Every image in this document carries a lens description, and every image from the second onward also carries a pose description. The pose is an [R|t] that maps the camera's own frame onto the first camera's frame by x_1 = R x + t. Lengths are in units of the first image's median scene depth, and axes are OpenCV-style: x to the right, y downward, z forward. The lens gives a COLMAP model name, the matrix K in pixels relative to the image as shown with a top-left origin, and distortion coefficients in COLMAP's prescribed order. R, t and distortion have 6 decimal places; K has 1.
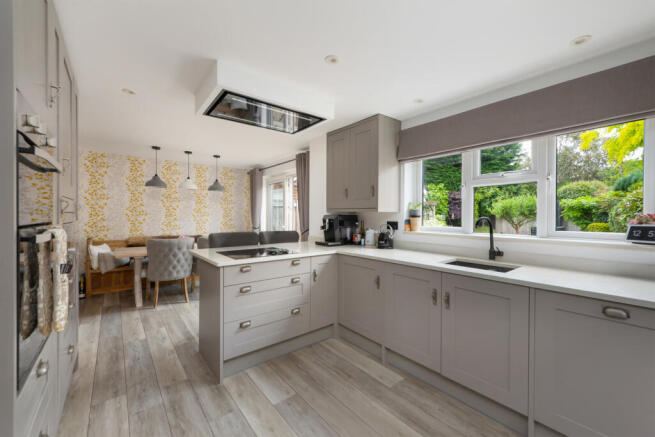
lens RADIAL K [[261.6, 0, 327.5], [0, 261.6, 218.5], [0, 0, 1]] dist [0.015303, -0.005659]
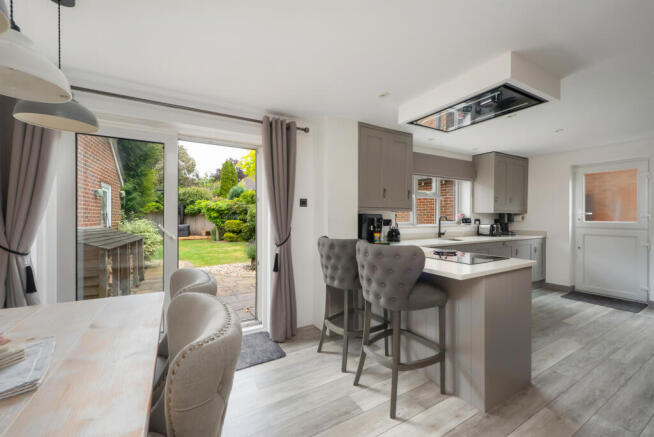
lens RADIAL K [[261.2, 0, 327.0], [0, 261.2, 218.5], [0, 0, 1]] dist [0.015303, -0.005659]
pose [[0.161546, -0.014276, 0.986762, -1.004083], [0.005360, 0.999893, 0.013589, -0.010539], [-0.986851, 0.003094, 0.161605, 1.058998]]
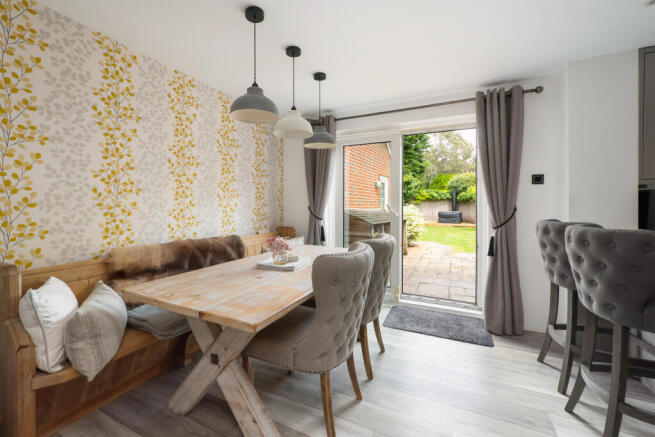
lens RADIAL K [[279.8, 0, 326.2], [0, 279.8, 205.0], [0, 0, 1]] dist [0.000395, -0.000021]
pose [[0.907204, -0.009610, 0.420581, -0.992586], [0.011233, 0.999936, -0.001381, 0.015891], [-0.420540, 0.005978, 0.907254, 0.794255]]
